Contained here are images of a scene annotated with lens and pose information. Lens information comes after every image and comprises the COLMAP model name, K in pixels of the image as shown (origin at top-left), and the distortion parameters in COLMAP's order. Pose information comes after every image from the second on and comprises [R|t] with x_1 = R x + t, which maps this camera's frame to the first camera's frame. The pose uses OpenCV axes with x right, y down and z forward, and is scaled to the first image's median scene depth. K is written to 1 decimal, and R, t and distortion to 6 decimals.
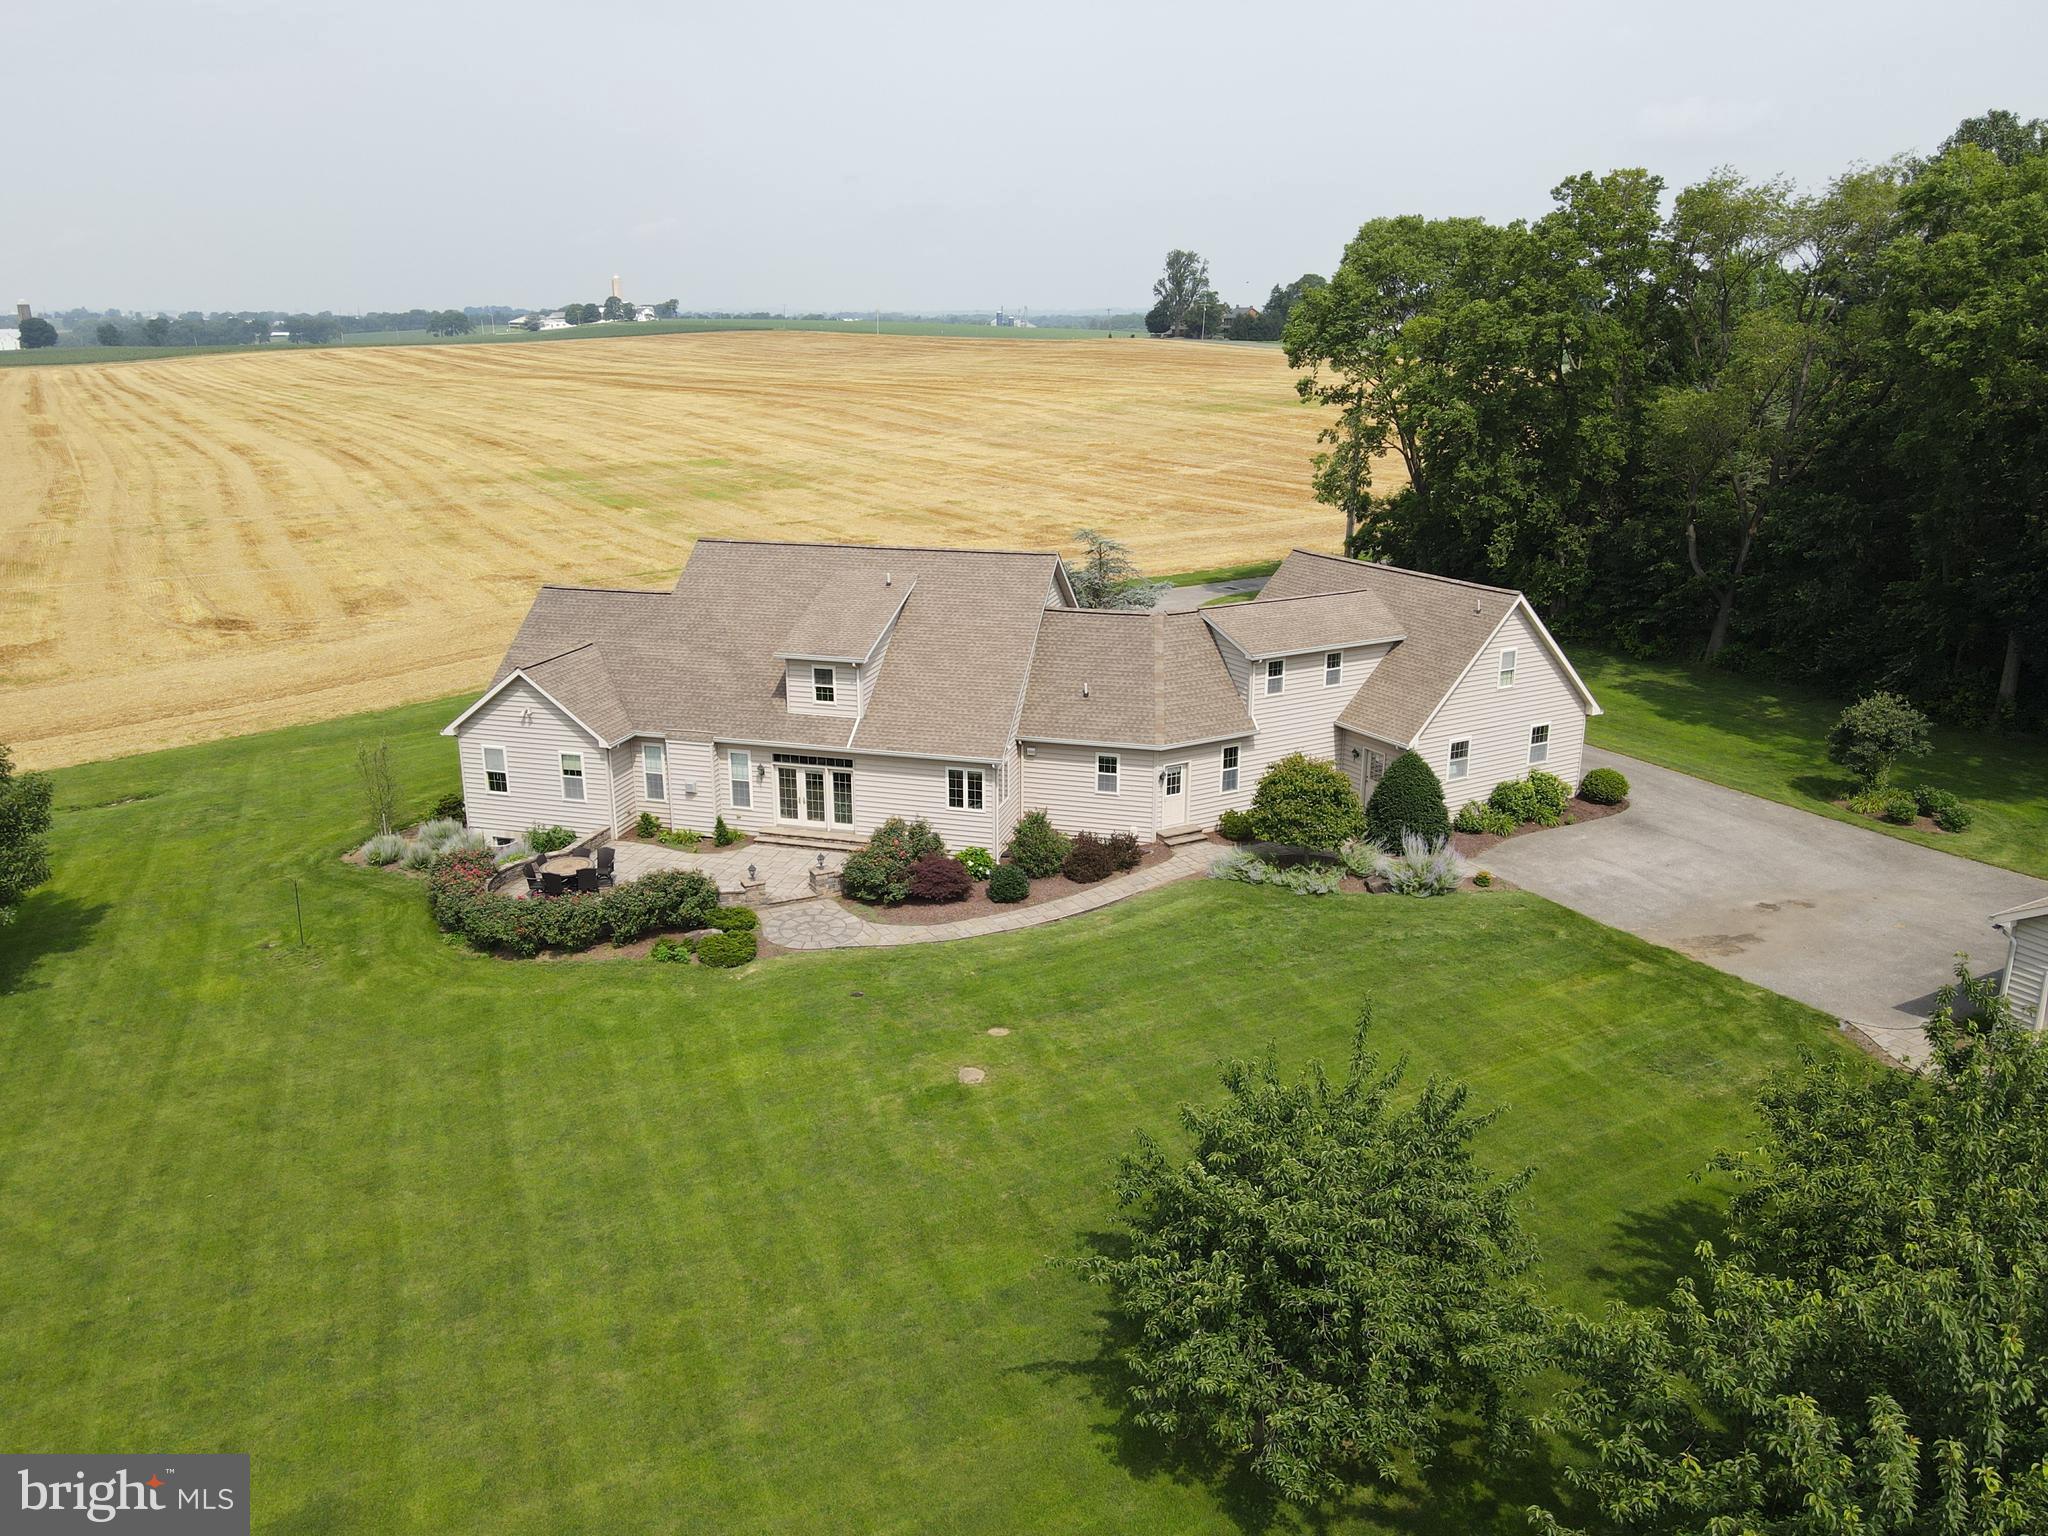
lens RADIAL K [[1513.7, 0, 1015.4], [0, 1513.7, 761.1], [0, 0, 1]] dist [-0.016540, 0.043063]
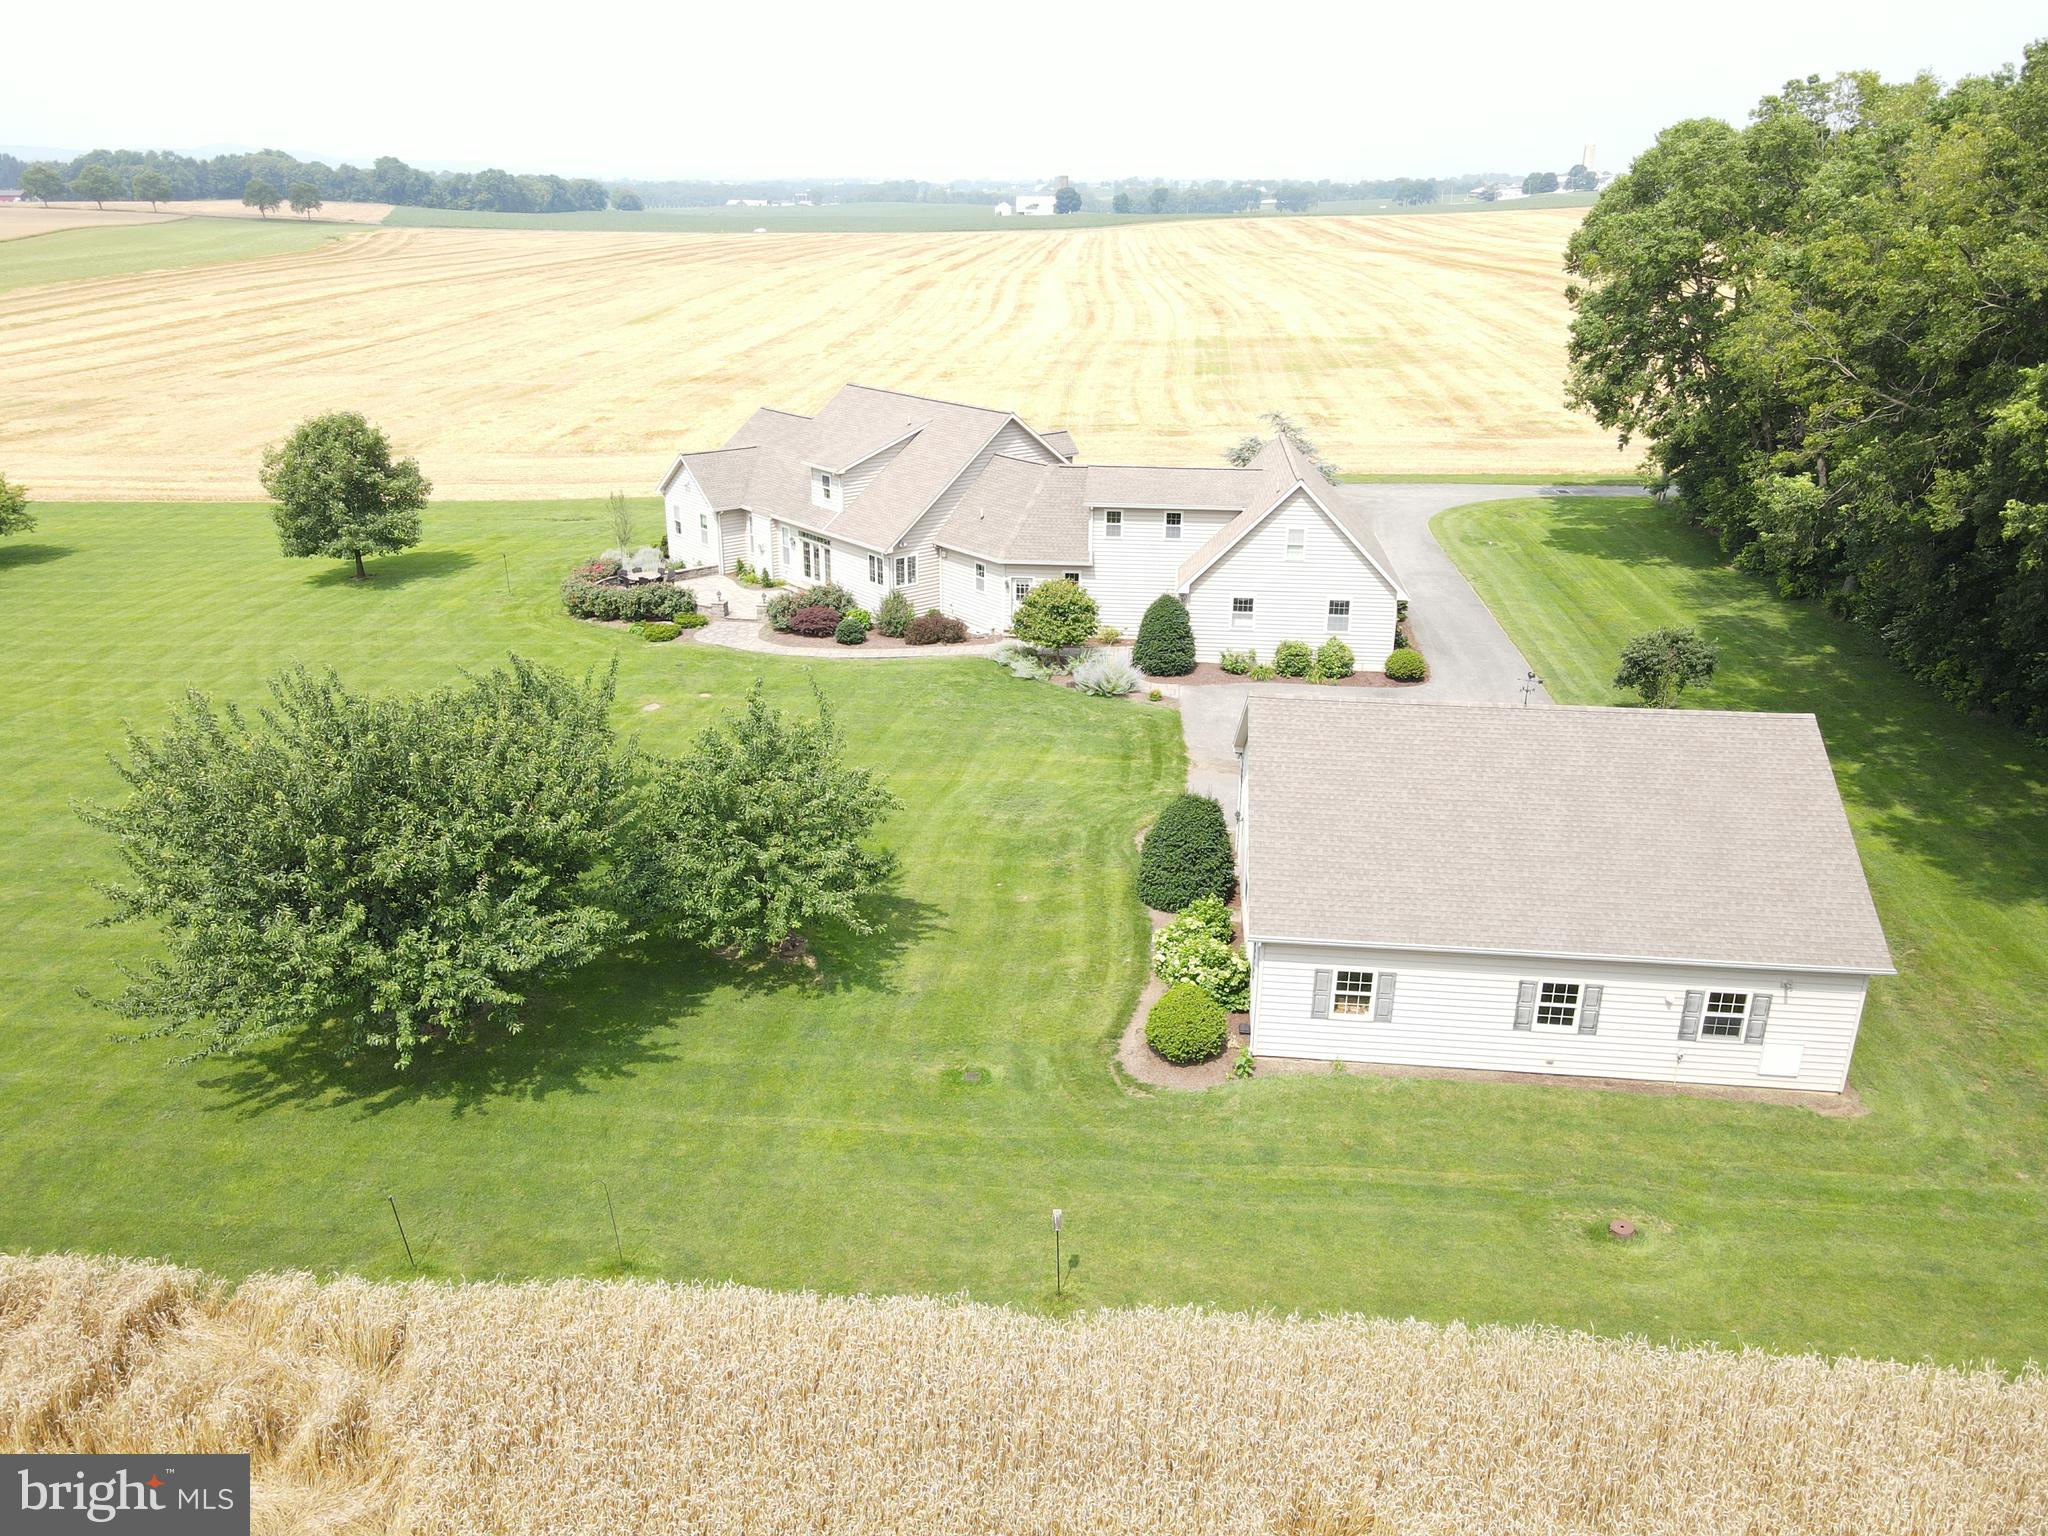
lens RADIAL K [[1507.5, 0, 1013.2], [0, 1507.5, 761.1], [0, 0, 1]] dist [0.004045, 0.027463]
pose [[0.814779, 0.212275, -0.539513, 0.852427], [-0.168953, 0.977107, 0.129296, -0.010625], [0.554608, -0.014195, 0.831991, -0.108658]]
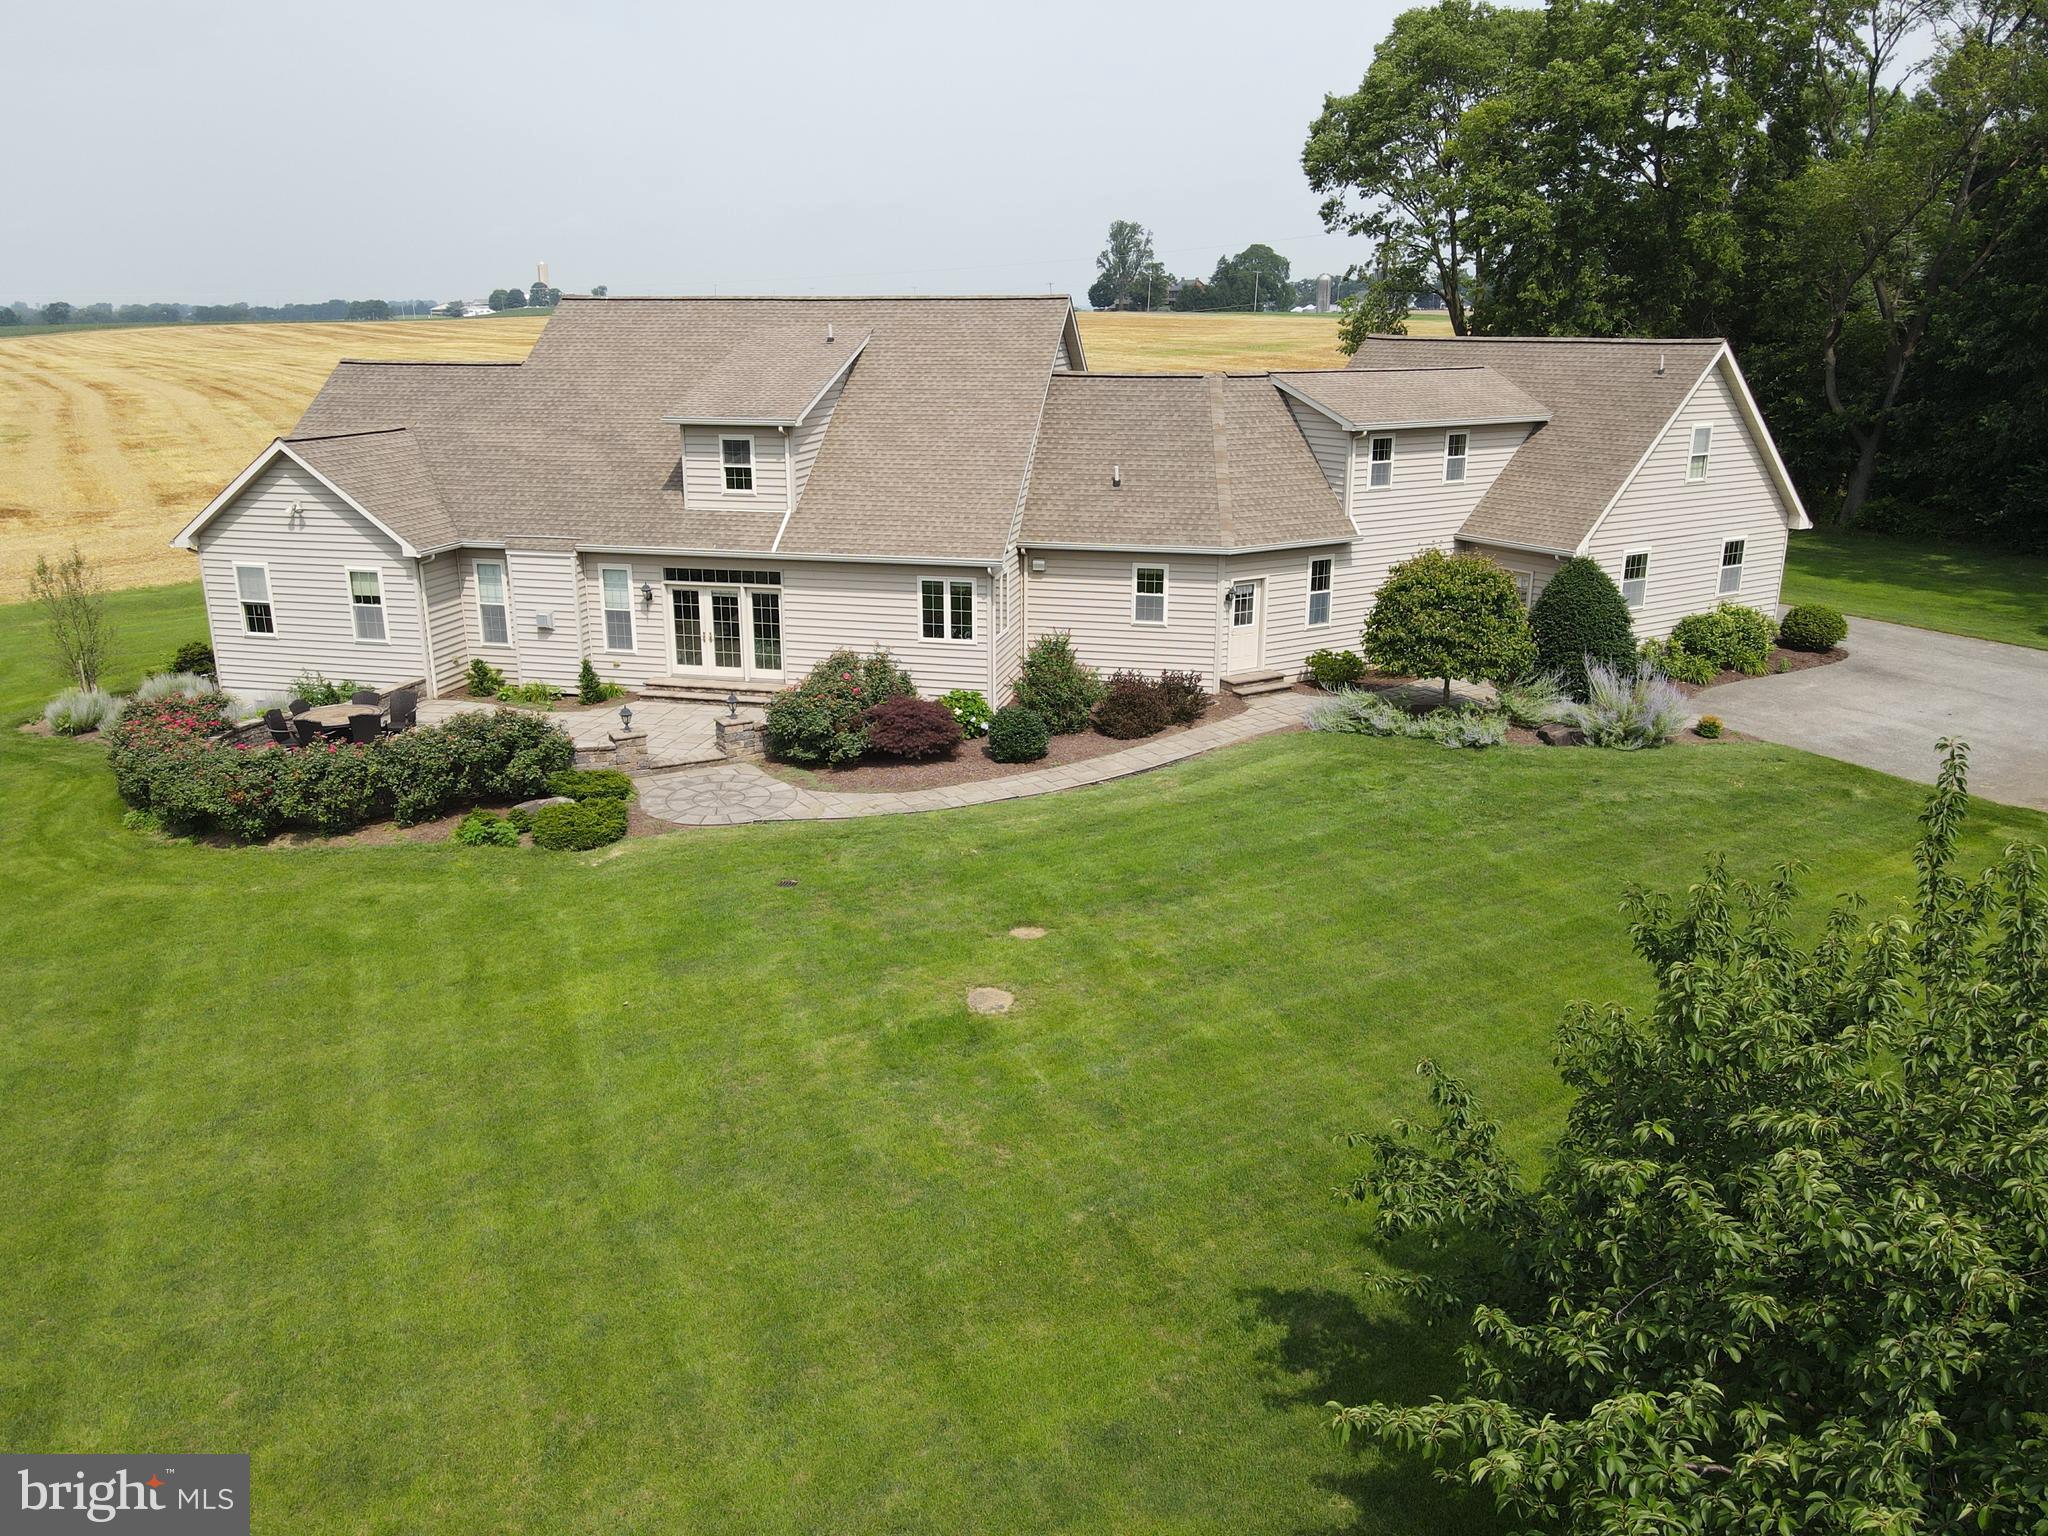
lens RADIAL K [[1509.0, 0, 1017.0], [0, 1509.0, 761.4], [0, 0, 1]] dist [0.001143, 0.016938]
pose [[0.999111, -0.010538, 0.040829, -0.029289], [0.010522, 0.999944, 0.000606, 0.084368], [-0.040834, -0.000176, 0.999166, 0.311221]]
